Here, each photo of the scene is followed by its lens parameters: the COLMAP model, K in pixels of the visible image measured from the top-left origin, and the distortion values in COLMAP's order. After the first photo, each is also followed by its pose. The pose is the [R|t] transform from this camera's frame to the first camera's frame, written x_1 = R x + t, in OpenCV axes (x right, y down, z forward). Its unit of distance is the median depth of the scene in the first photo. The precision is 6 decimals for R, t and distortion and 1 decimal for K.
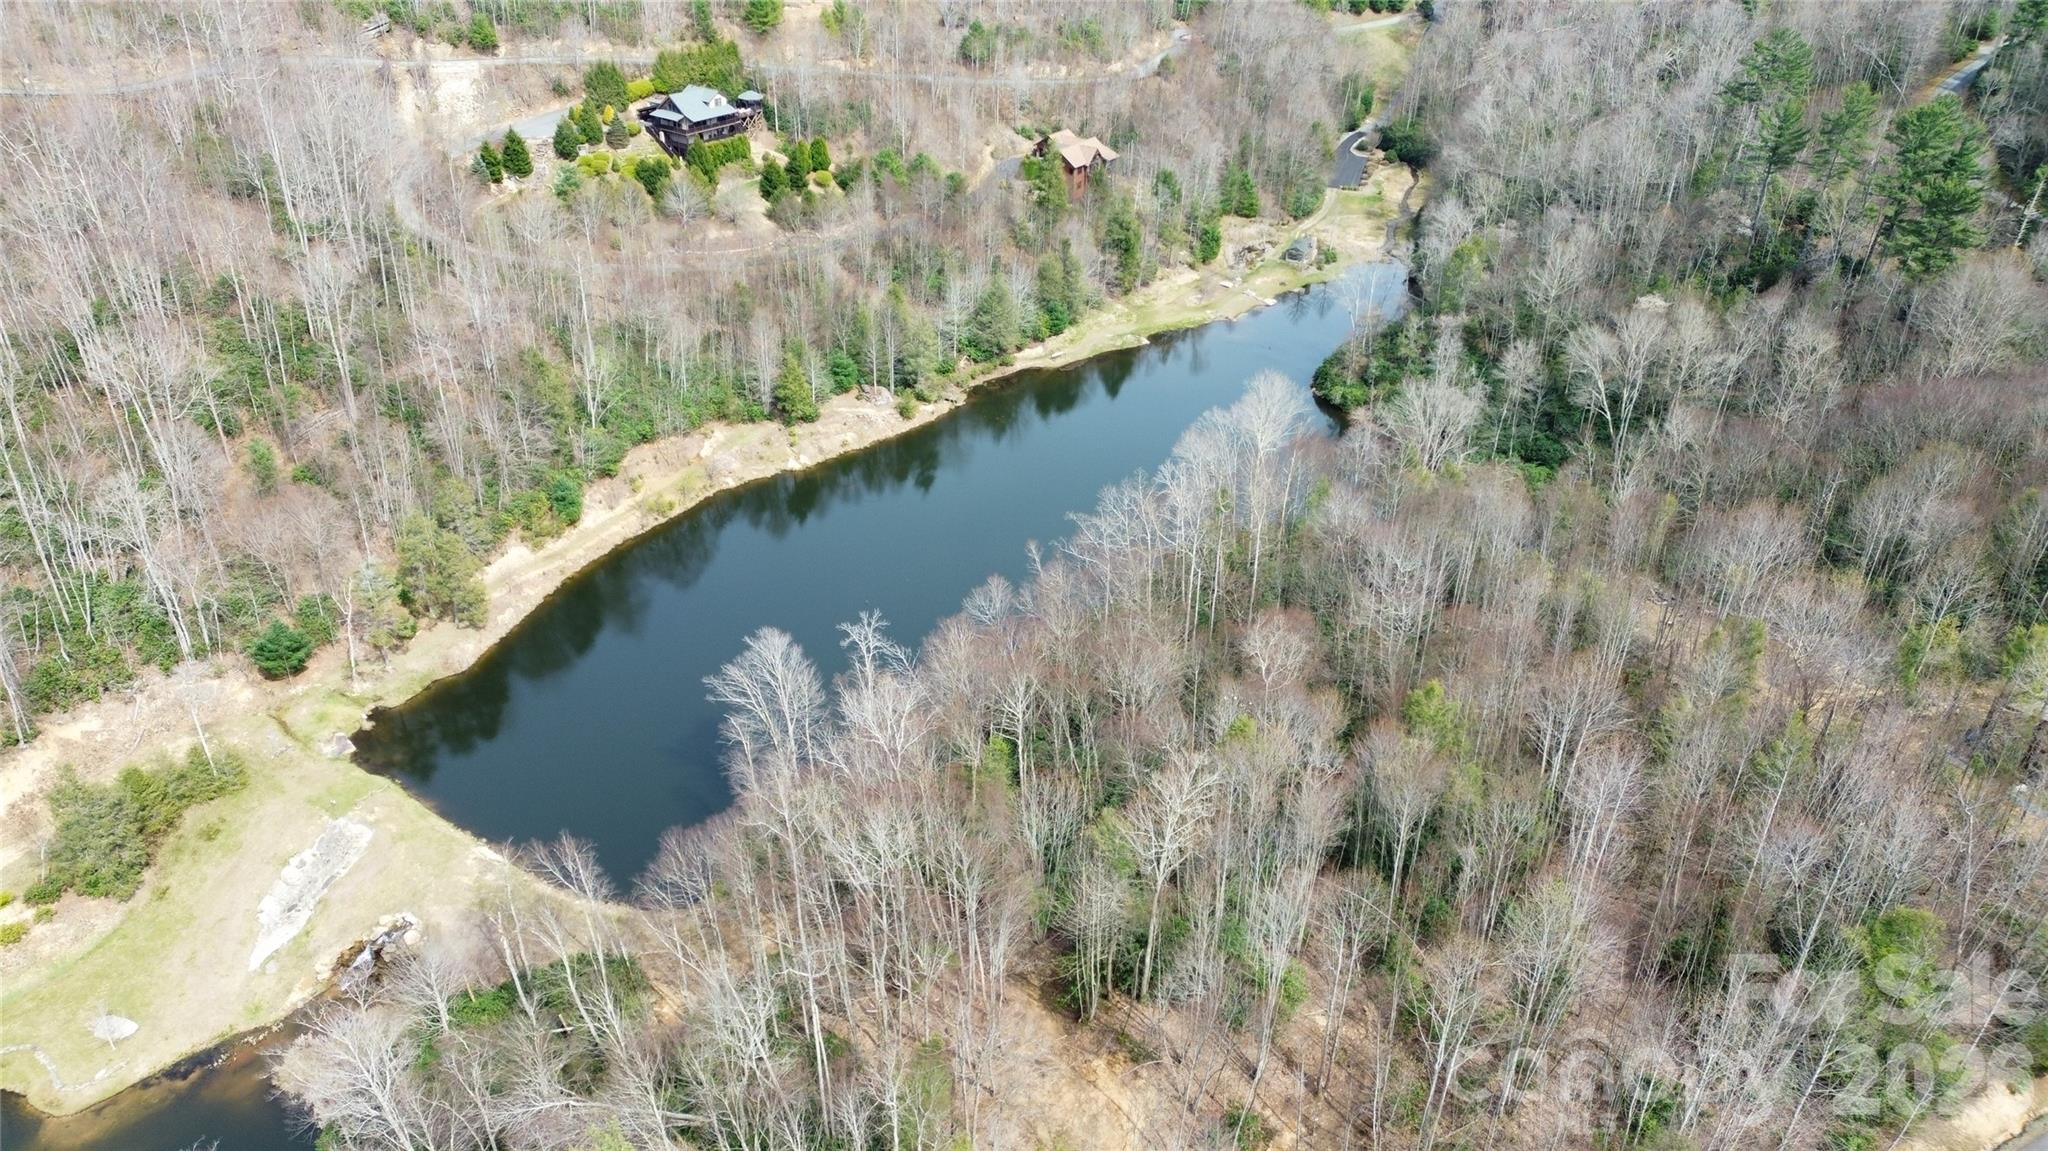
lens RADIAL K [[1445.1, 0, 1018.8], [0, 1445.1, 574.0], [0, 0, 1]] dist [0.074482, -0.070172]
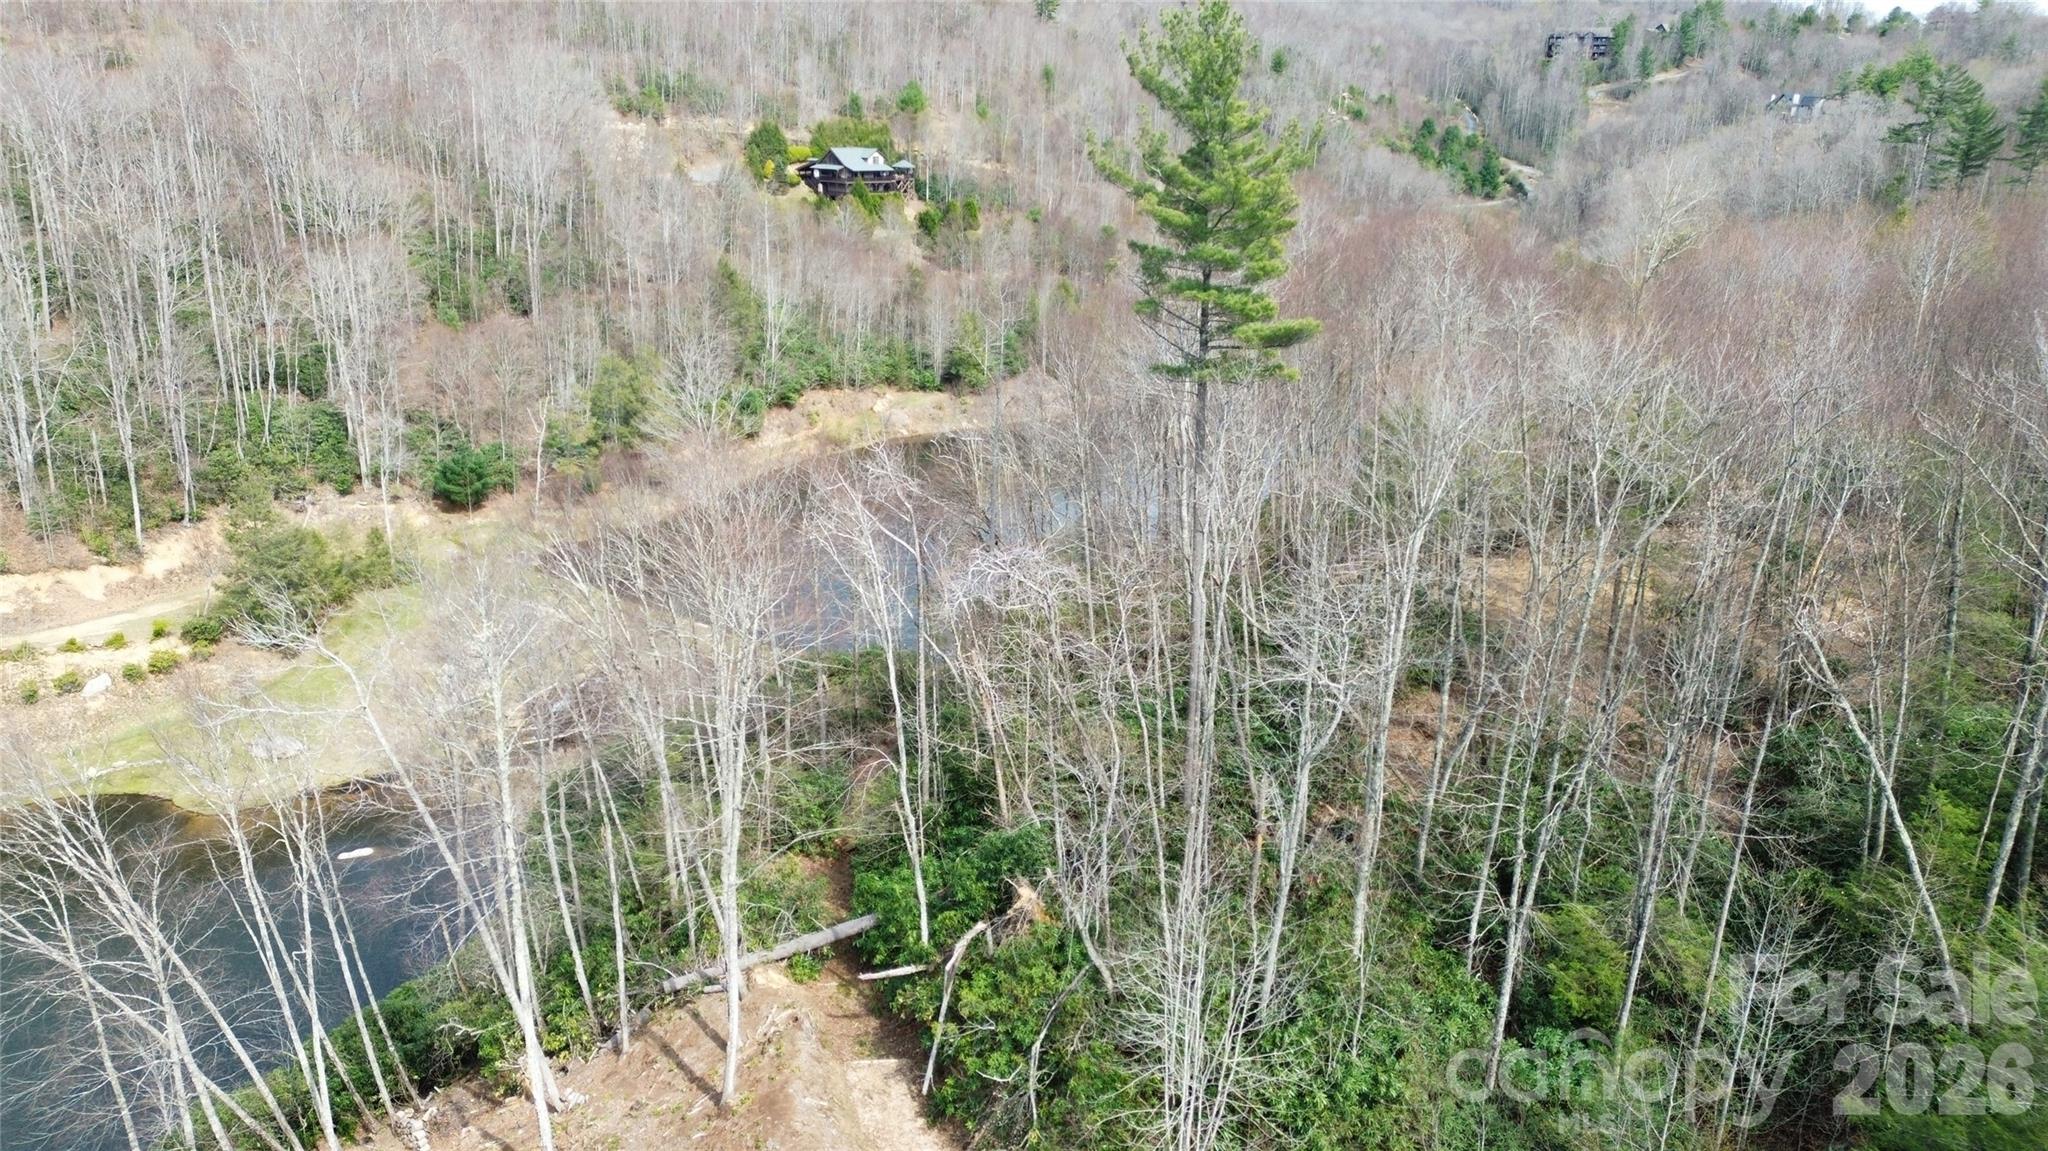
lens RADIAL K [[1445.1, 0, 1005.8], [0, 1445.1, 592.4], [0, 0, 1]] dist [0.074482, -0.070172]
pose [[0.999460, 0.004525, -0.032538, -0.097580], [-0.011754, 0.974154, -0.225580, 0.239245], [0.030676, 0.225841, 0.973681, 0.099656]]
